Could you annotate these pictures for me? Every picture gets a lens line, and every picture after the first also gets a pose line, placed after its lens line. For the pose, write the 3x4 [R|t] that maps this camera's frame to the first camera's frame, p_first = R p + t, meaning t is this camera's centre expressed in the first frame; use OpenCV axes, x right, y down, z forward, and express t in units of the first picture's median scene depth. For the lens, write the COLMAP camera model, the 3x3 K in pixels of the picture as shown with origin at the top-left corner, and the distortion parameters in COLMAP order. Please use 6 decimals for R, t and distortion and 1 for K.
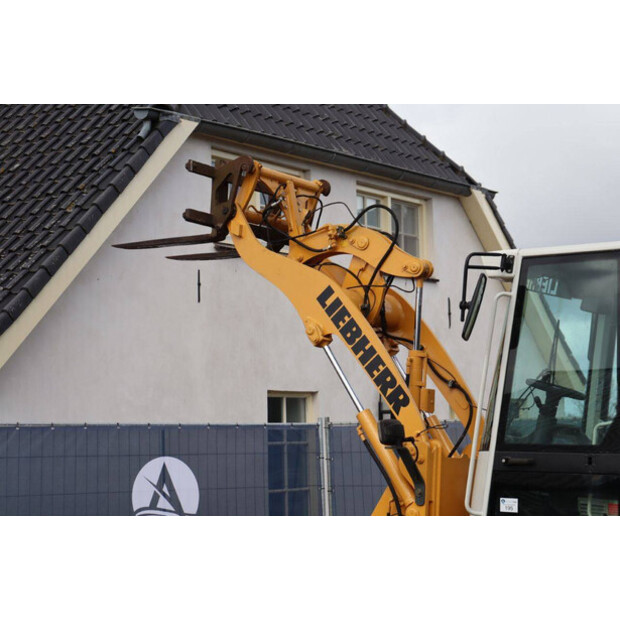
lens RADIAL K [[1480.3, 0, 310.0], [0, 1480.3, 310.0], [0, 0, 1]] dist [0.372910, 0.049840]
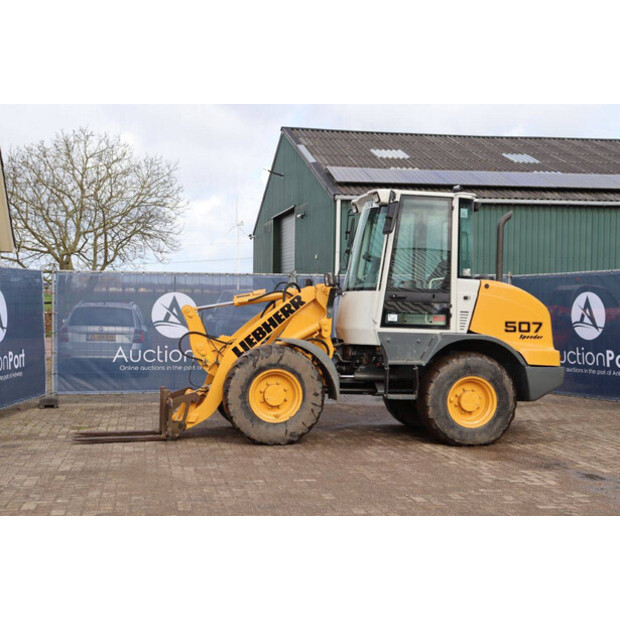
lens RADIAL K [[953.7, 0, 315.3], [0, 953.7, 317.4], [0, 0, 1]] dist [0.135095, 0.071518]
pose [[0.691605, 0.009164, 0.722217, -0.628105], [-0.090414, 0.993153, 0.073980, 0.032121], [-0.716594, -0.116463, 0.687698, 0.140393]]
